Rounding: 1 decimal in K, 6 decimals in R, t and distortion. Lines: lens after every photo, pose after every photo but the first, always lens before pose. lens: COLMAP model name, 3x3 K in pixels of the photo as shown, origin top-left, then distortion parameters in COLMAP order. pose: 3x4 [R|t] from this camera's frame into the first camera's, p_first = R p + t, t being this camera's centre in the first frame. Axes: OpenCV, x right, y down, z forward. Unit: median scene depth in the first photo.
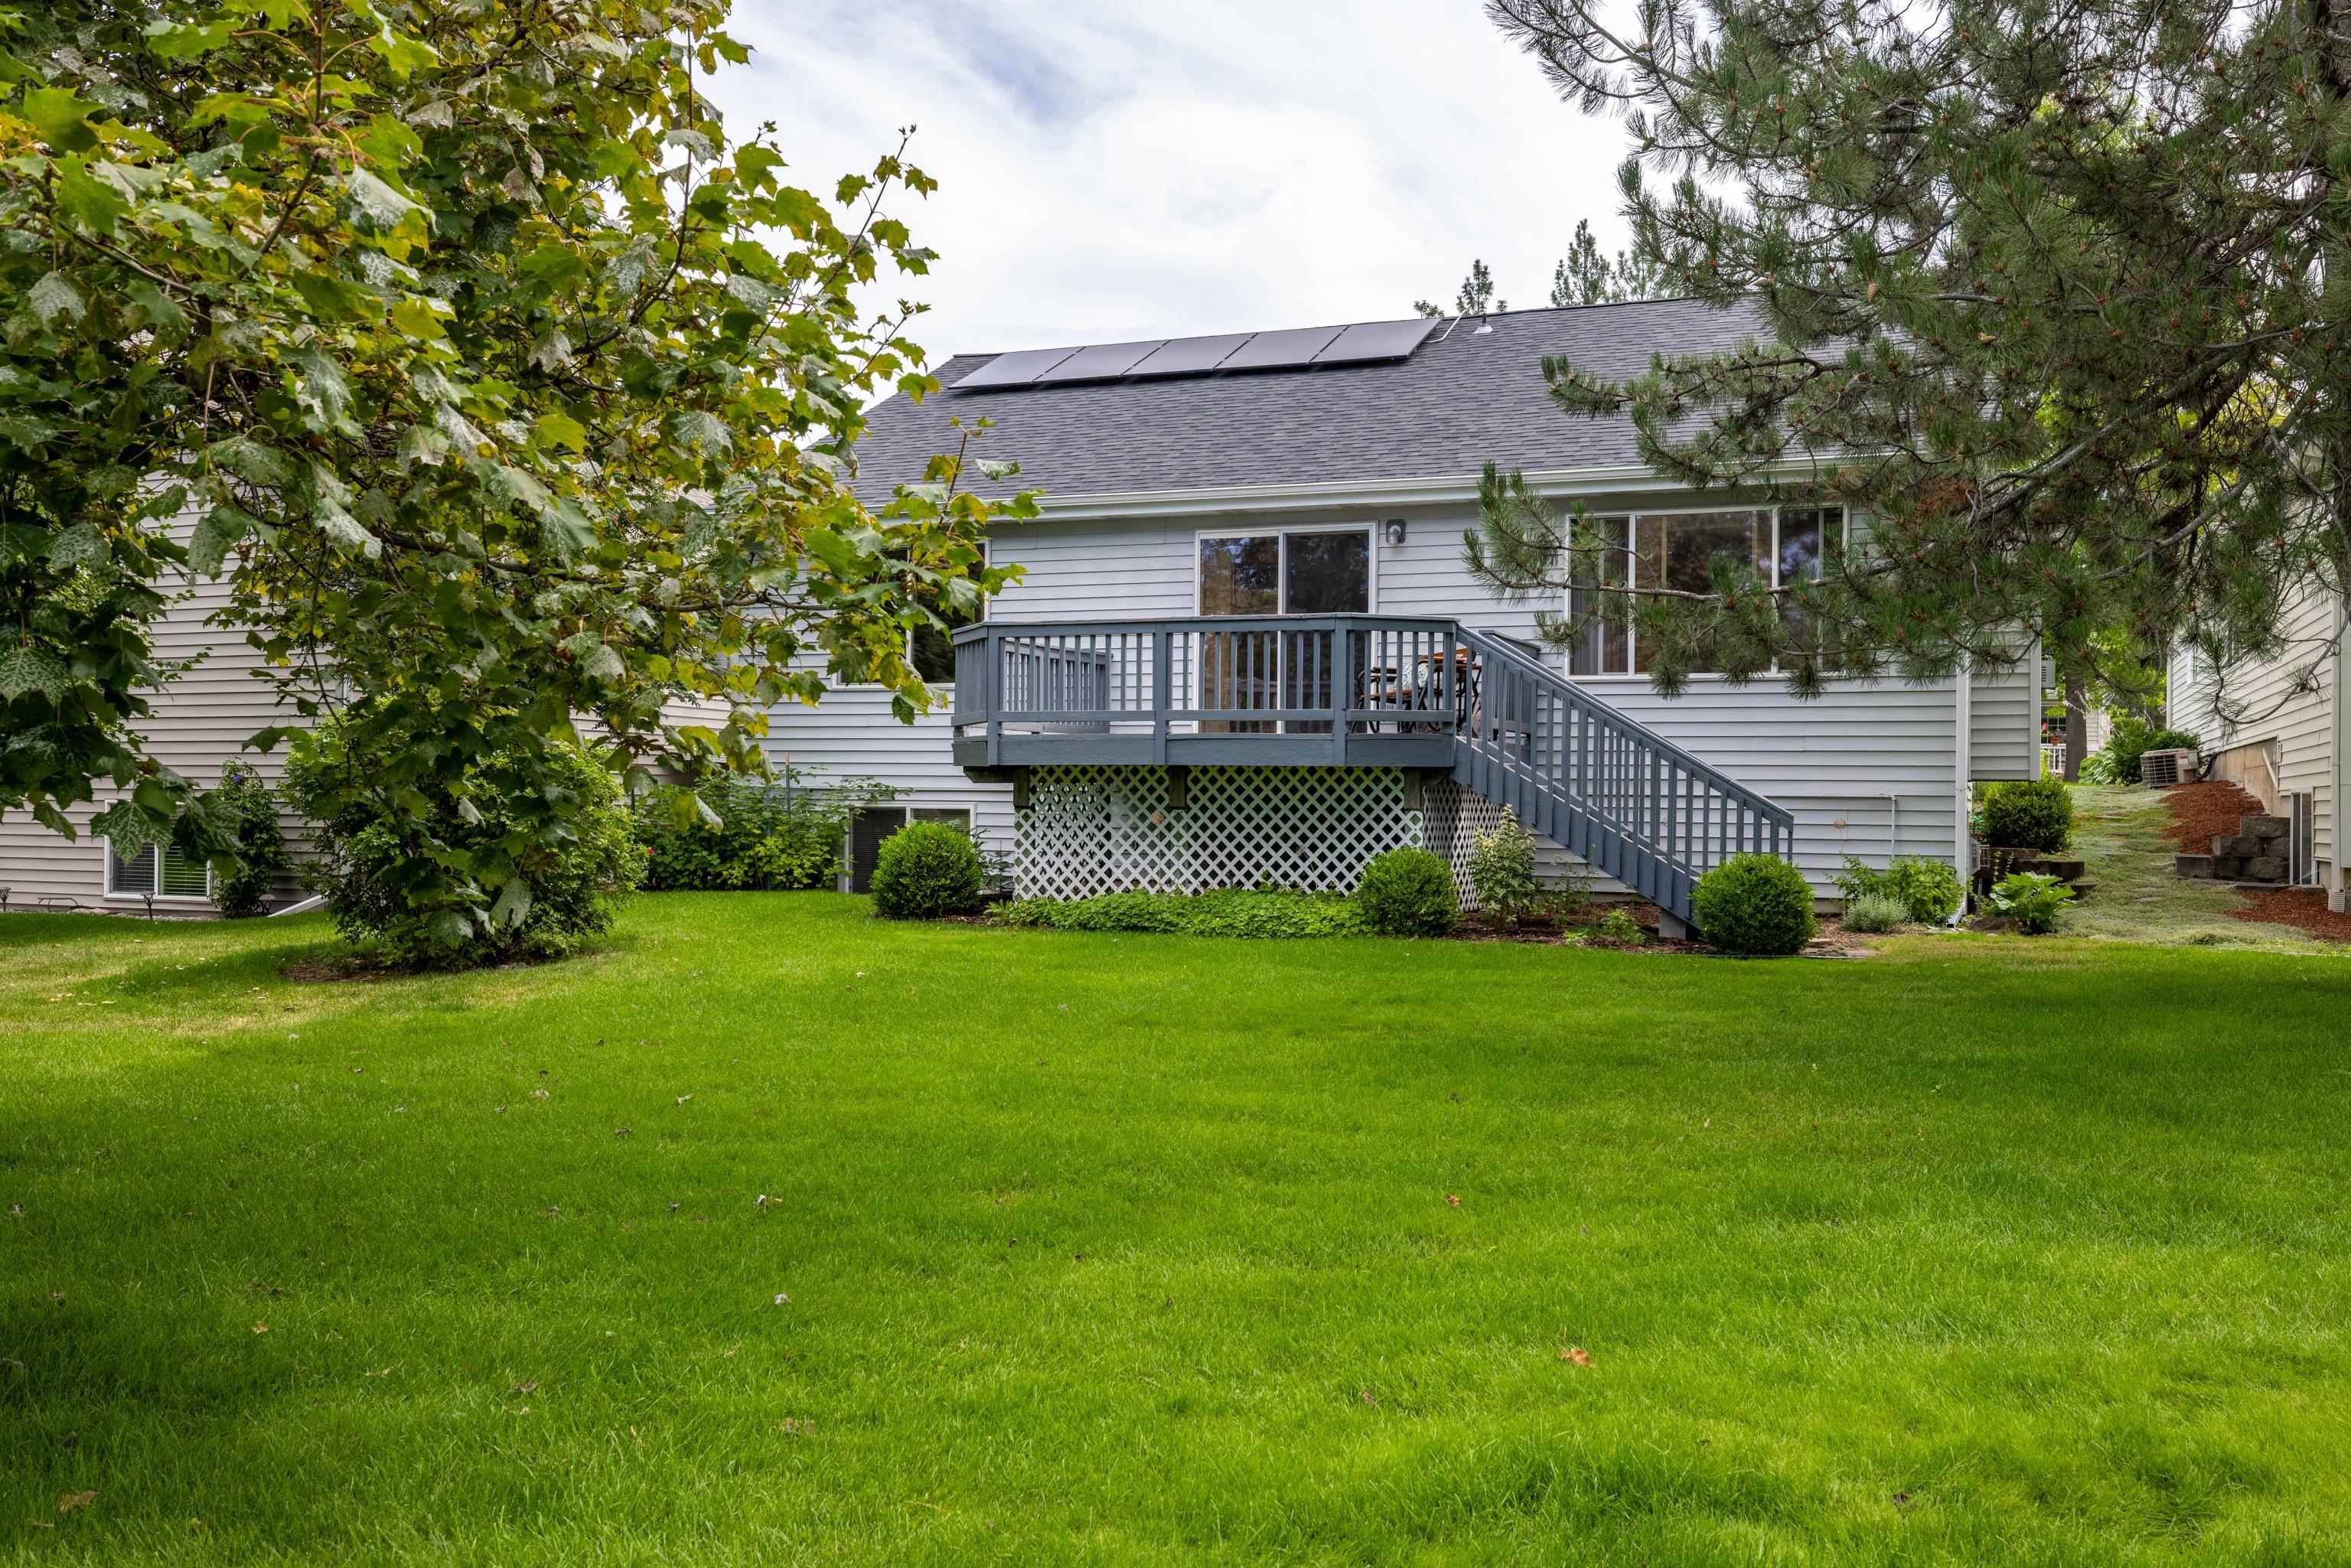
lens RADIAL K [[2048.3, 0, 1189.4], [0, 2048.3, 771.1], [0, 0, 1]] dist [-0.009724, 0.023426]
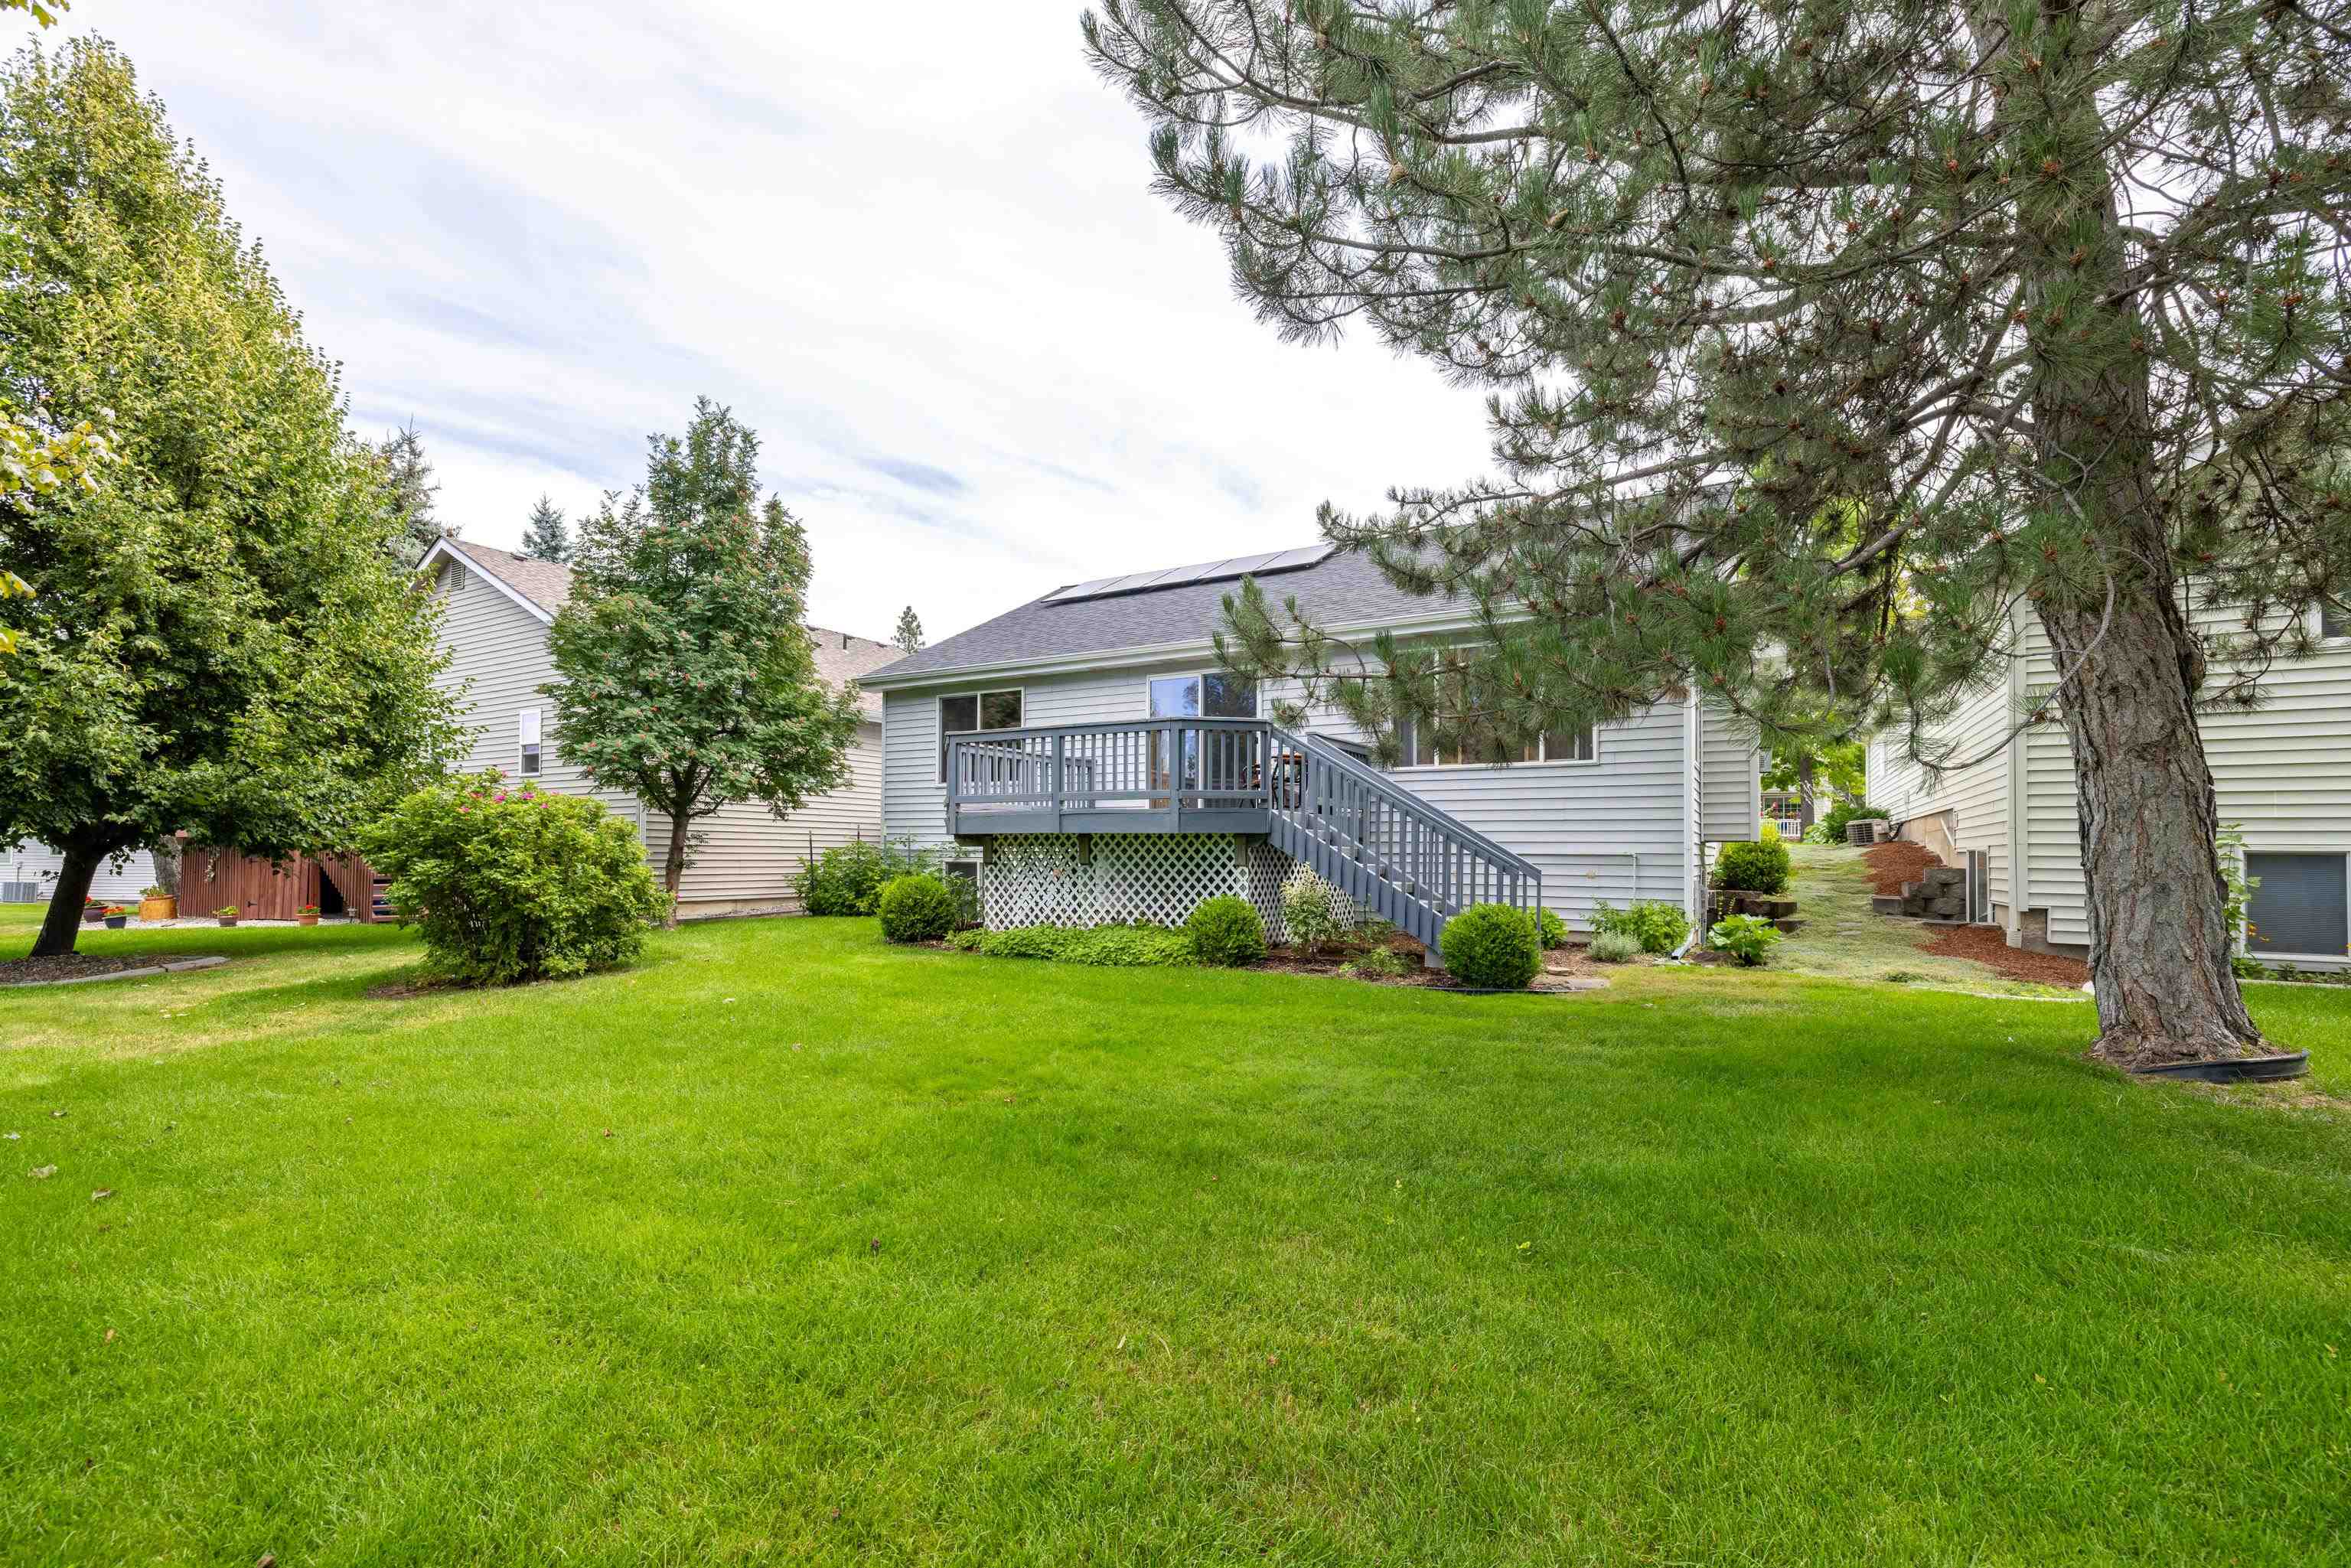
lens RADIAL K [[1024.1, 0, 1177.2], [0, 1024.1, 826.7], [0, 0, 1]] dist [-0.000753, 0.000982]
pose [[0.988814, -0.006778, -0.148999, 0.159958], [0.005054, 0.999916, -0.011946, 0.001291], [0.149068, 0.011059, 0.988765, 0.325203]]
